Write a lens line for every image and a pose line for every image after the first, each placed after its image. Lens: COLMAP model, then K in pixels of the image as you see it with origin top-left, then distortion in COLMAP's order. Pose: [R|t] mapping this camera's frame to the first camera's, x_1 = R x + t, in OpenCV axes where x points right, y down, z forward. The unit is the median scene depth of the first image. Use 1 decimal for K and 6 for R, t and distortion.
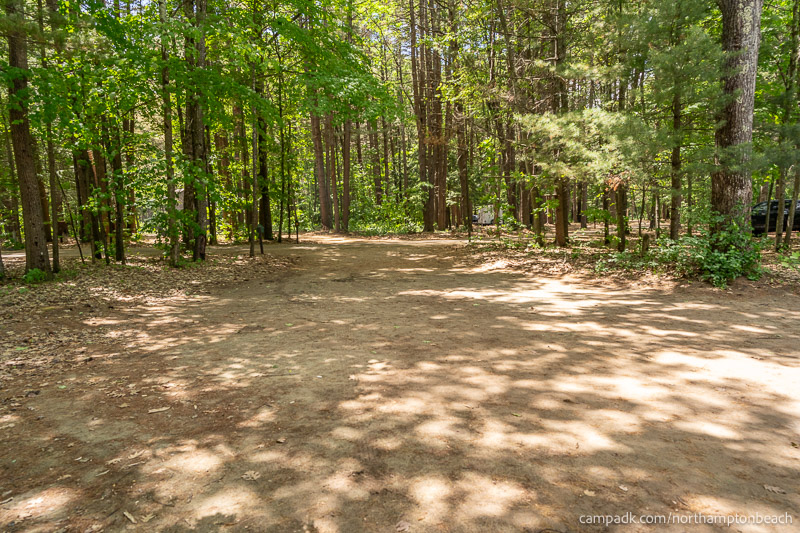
lens RADIAL K [[546.3, 0, 400.0], [0, 546.3, 266.5], [0, 0, 1]] dist [0.008644, 0.002003]
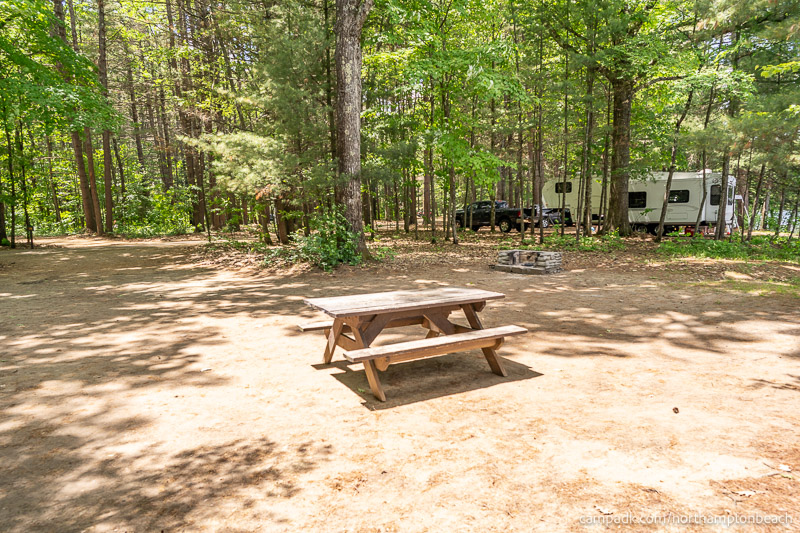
lens RADIAL K [[546.3, 0, 400.0], [0, 546.3, 266.5], [0, 0, 1]] dist [0.008644, 0.002003]
pose [[0.956746, -0.040885, 0.288037, 0.190648], [0.040080, 0.999159, 0.008692, 0.011116], [-0.288150, 0.003229, 0.957580, -0.179118]]
